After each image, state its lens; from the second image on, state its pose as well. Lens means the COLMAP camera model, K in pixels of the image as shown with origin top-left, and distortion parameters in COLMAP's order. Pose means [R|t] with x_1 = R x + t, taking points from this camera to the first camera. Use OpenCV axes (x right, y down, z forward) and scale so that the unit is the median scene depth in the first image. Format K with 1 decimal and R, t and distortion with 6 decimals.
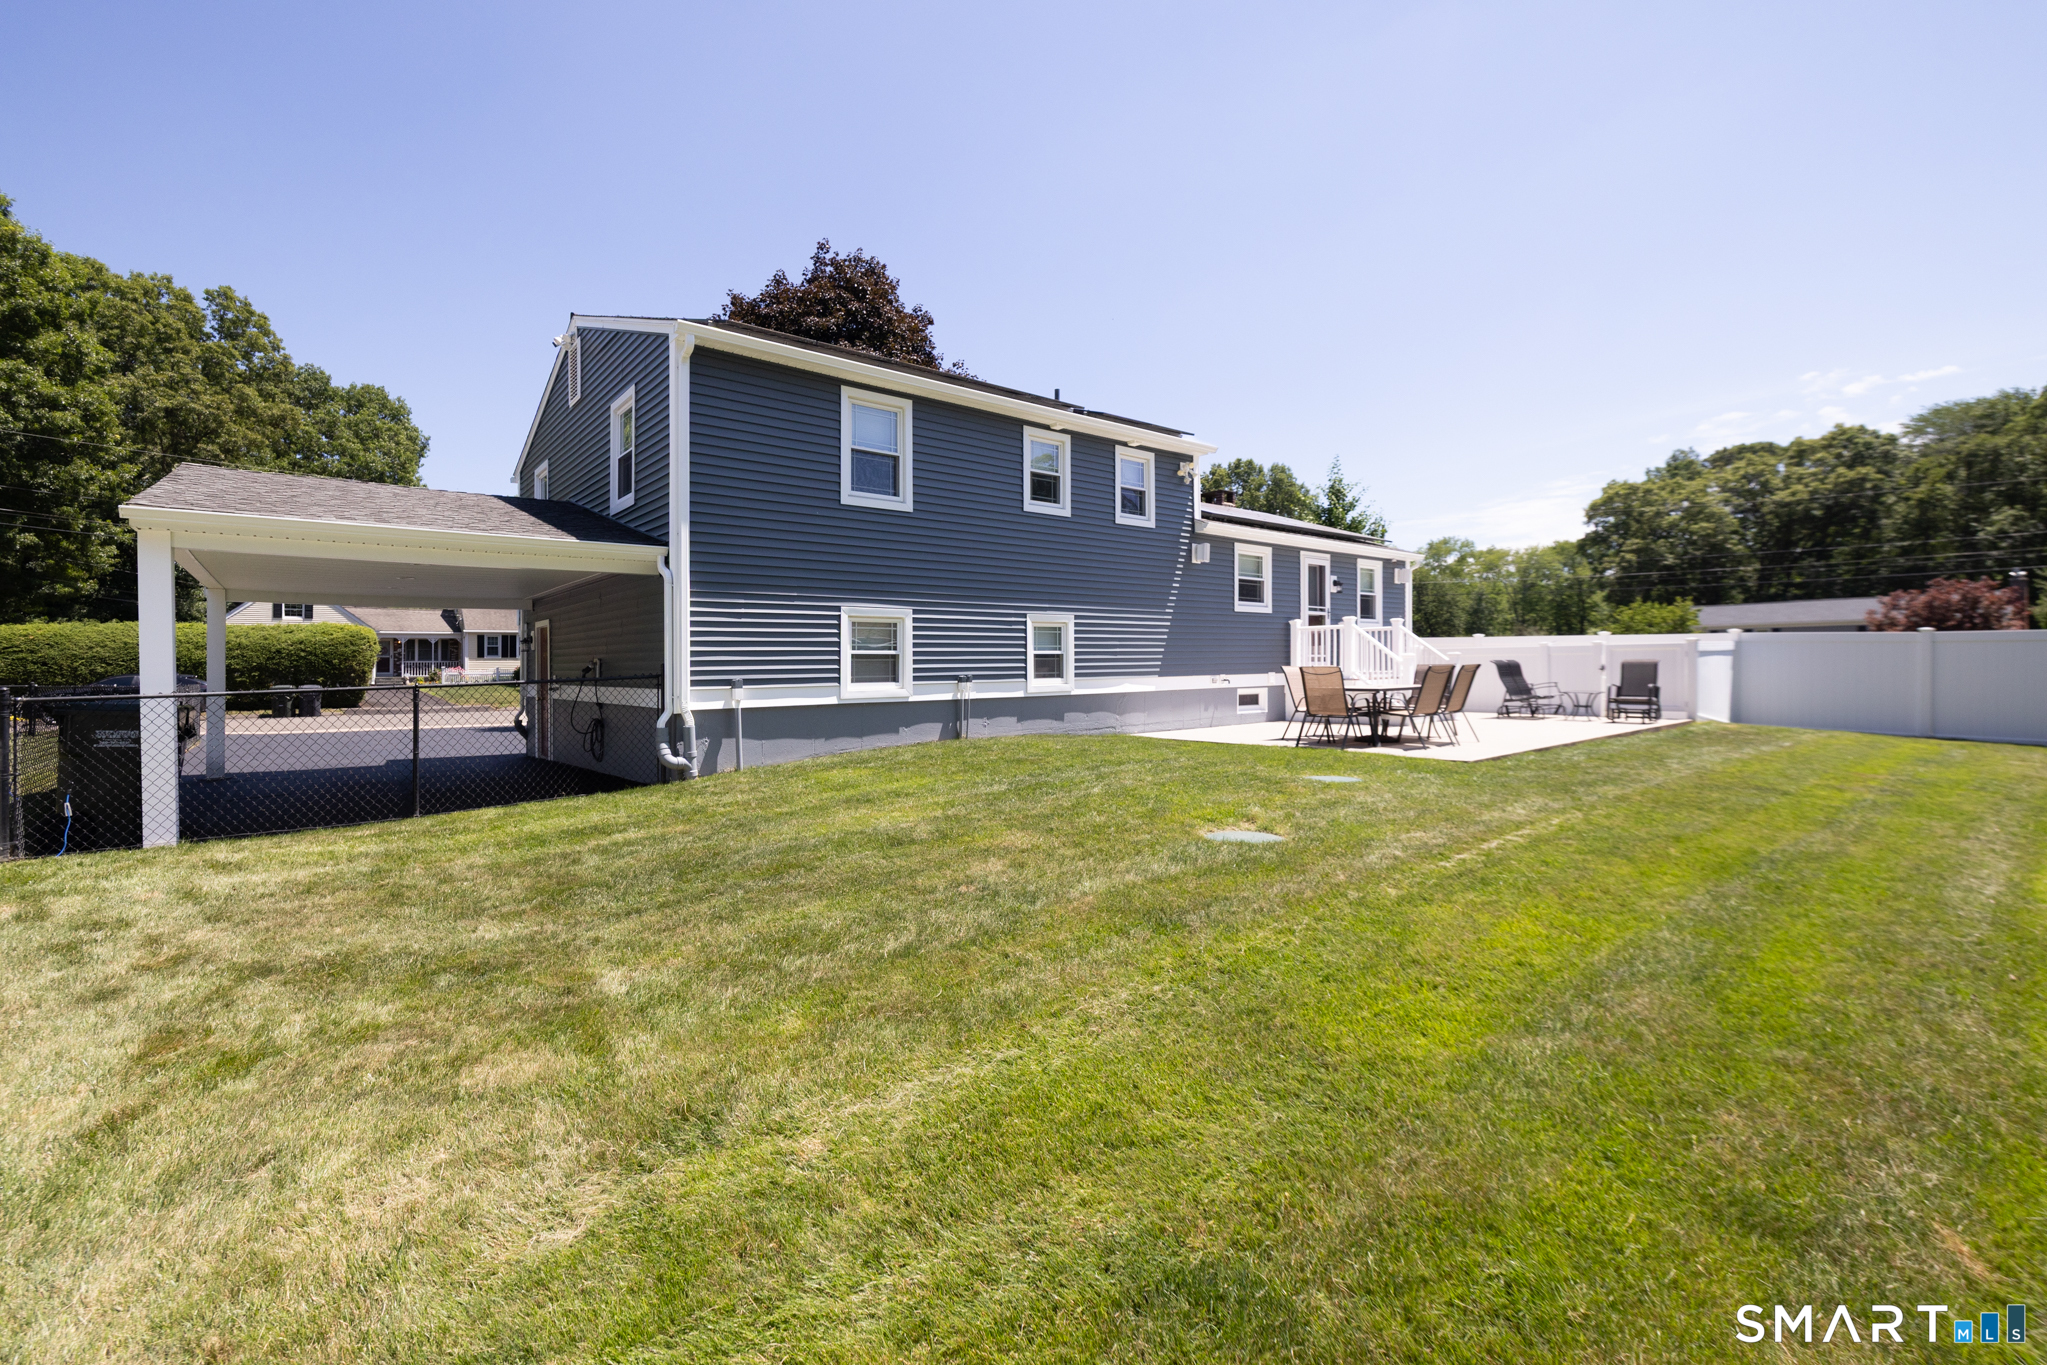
lens RADIAL K [[851.1, 0, 1023.5], [0, 851.1, 682.5], [0, 0, 1]] dist [0.000161, 0.000340]
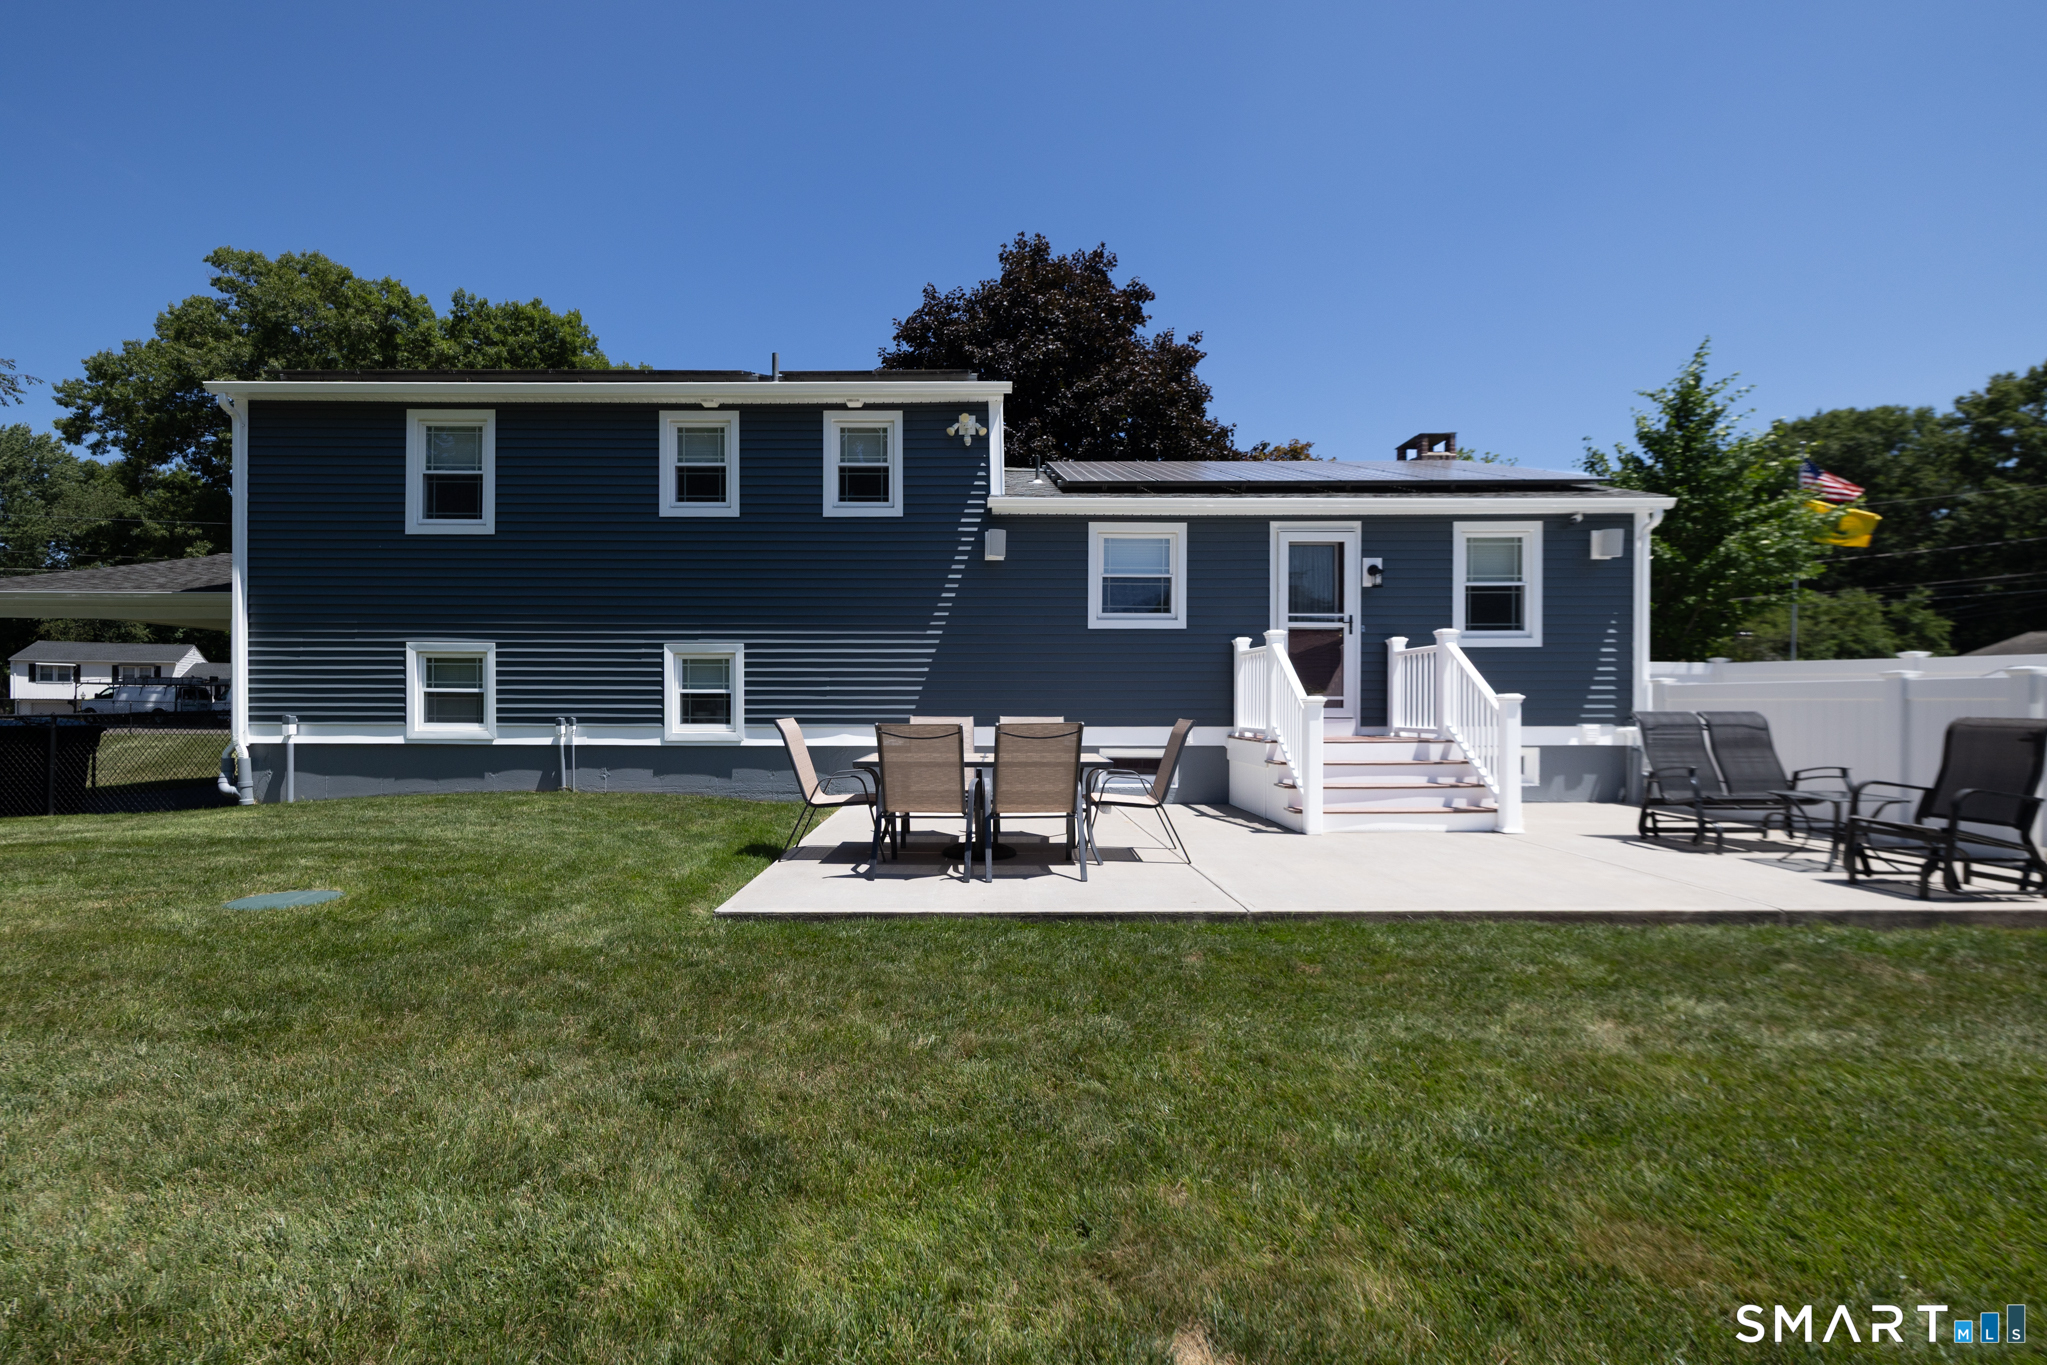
lens RADIAL K [[830.4, 0, 1022.2], [0, 830.4, 724.5], [0, 0, 1]] dist [0.006941, -0.000403]
pose [[0.773293, 0.024825, -0.633562, 0.167532], [-0.024032, 0.999663, 0.009838, -0.004177], [0.633593, 0.007618, 0.773629, 0.130674]]
